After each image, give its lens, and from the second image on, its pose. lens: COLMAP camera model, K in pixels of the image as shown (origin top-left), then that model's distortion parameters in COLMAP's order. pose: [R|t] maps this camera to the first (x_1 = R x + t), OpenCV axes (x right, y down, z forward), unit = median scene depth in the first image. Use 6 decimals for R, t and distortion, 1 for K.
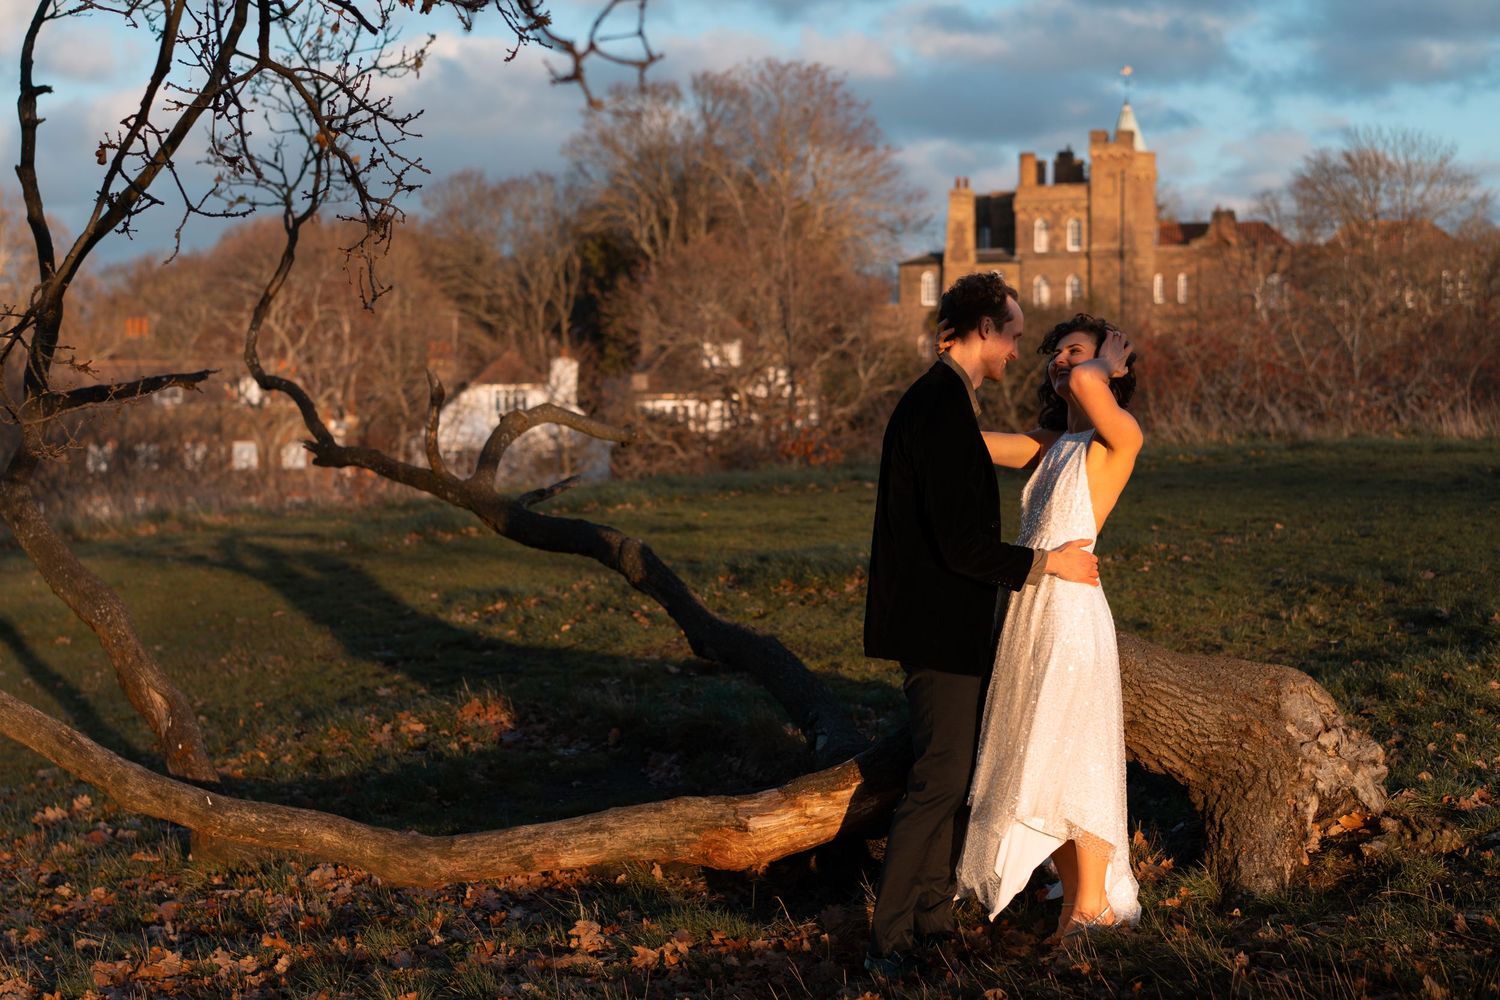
lens RADIAL K [[2397.2, 0, 744.1], [0, 2397.2, 460.5], [0, 0, 1]] dist [-0.005668, -0.012305]
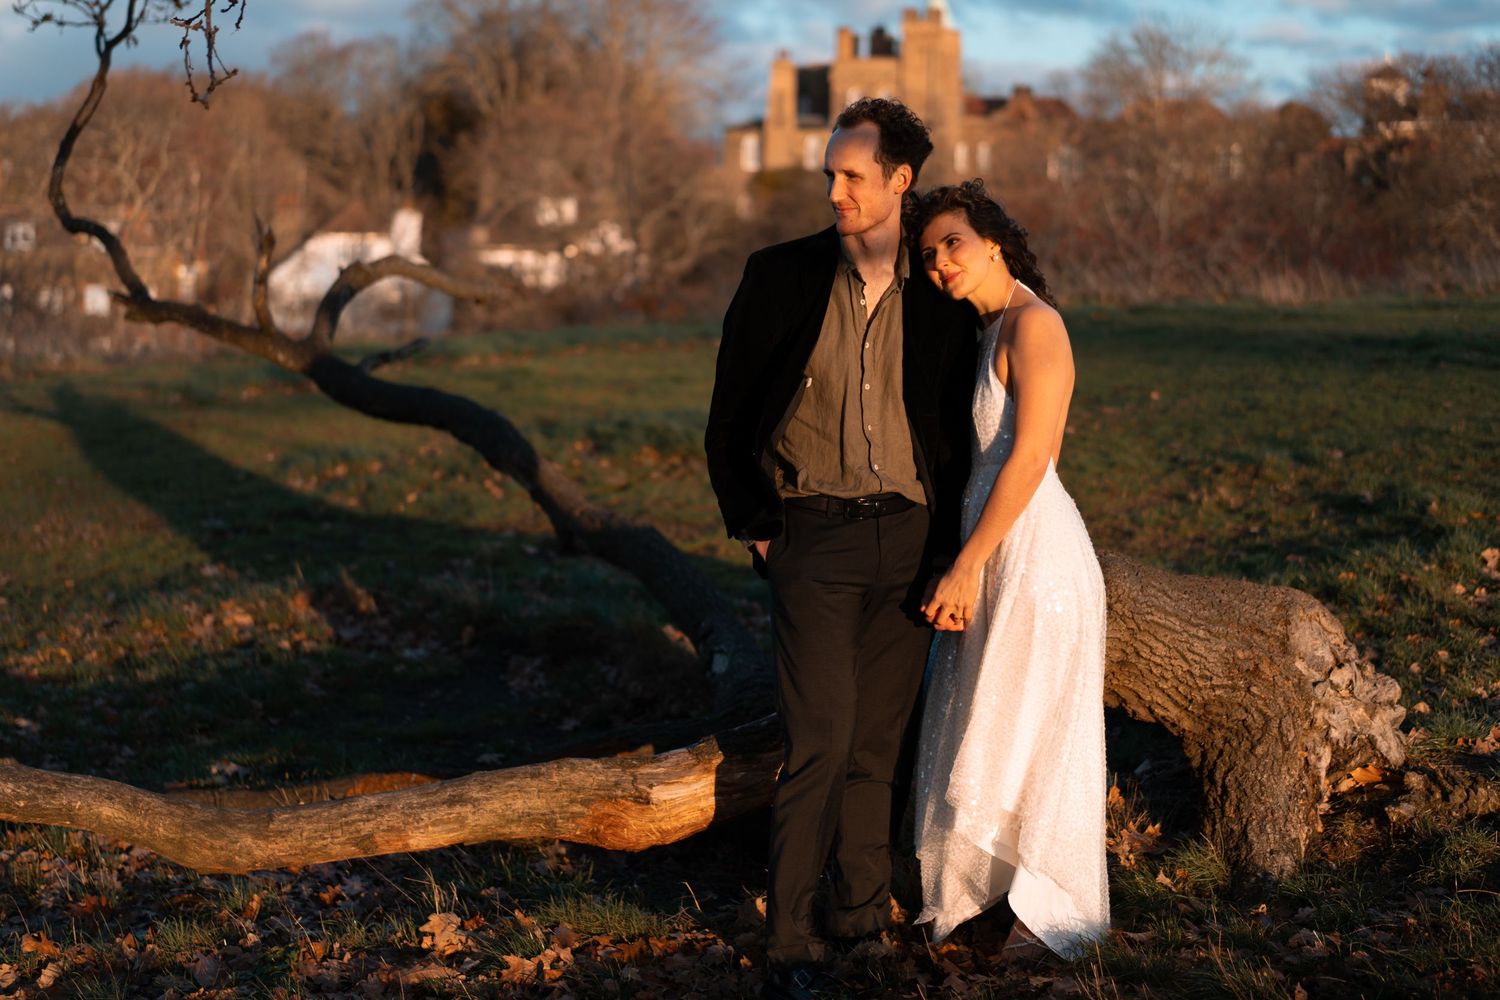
lens RADIAL K [[2229.1, 0, 743.3], [0, 2229.1, 469.7], [0, 0, 1]] dist [-0.007403, 0.019747]
pose [[0.997073, 0.010159, 0.075783, -0.016635], [-0.015465, 0.997444, 0.069765, -0.004498], [-0.074880, -0.070733, 0.994681, 0.187309]]
